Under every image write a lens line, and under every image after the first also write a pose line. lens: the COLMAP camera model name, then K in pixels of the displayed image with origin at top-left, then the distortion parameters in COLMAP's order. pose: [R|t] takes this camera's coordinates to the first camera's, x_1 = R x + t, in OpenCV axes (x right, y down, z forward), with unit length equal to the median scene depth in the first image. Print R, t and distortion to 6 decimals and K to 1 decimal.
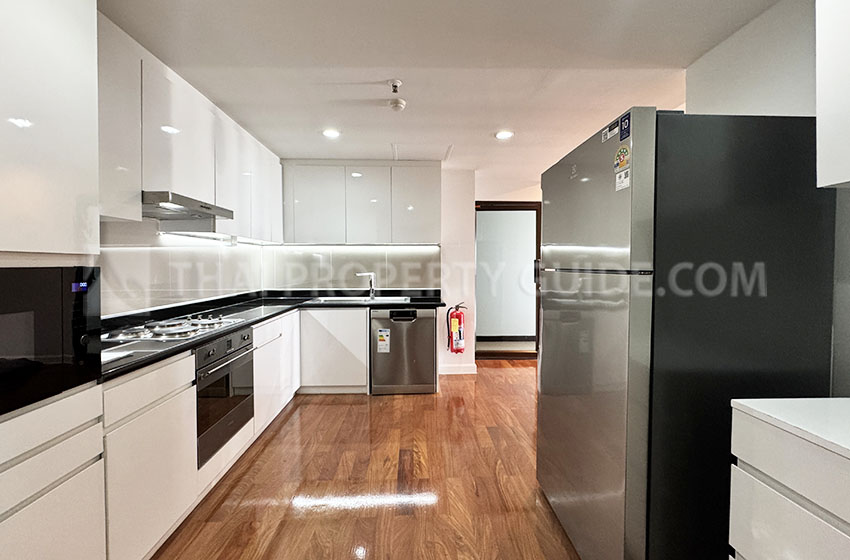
lens RADIAL K [[342.5, 0, 423.8], [0, 342.5, 273.4], [0, 0, 1]] dist [0.000051, 0.000035]
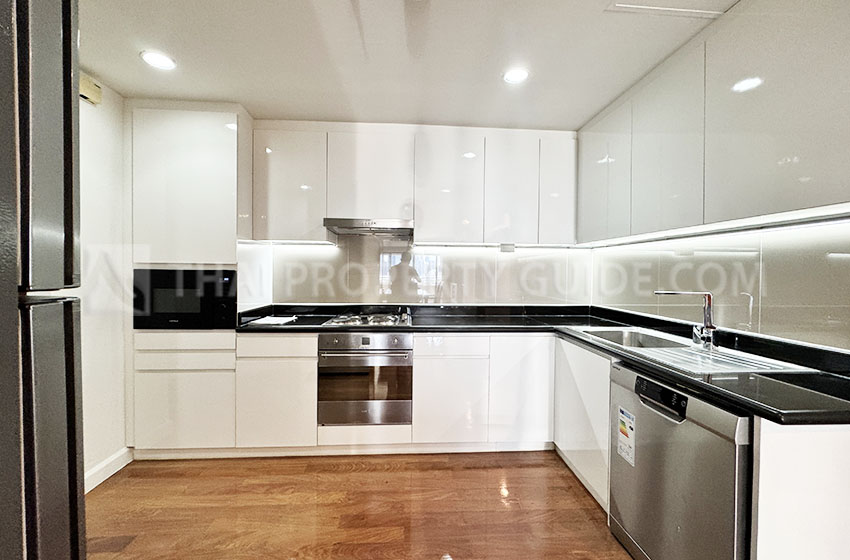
lens RADIAL K [[342.5, 0, 424.0], [0, 342.5, 273.2], [0, 0, 1]] dist [0.000051, 0.000035]
pose [[0.026753, 0.020122, -0.999440, 0.341971], [-0.032942, 0.999272, 0.019237, -0.026230], [0.999099, 0.032409, 0.027397, 0.702906]]
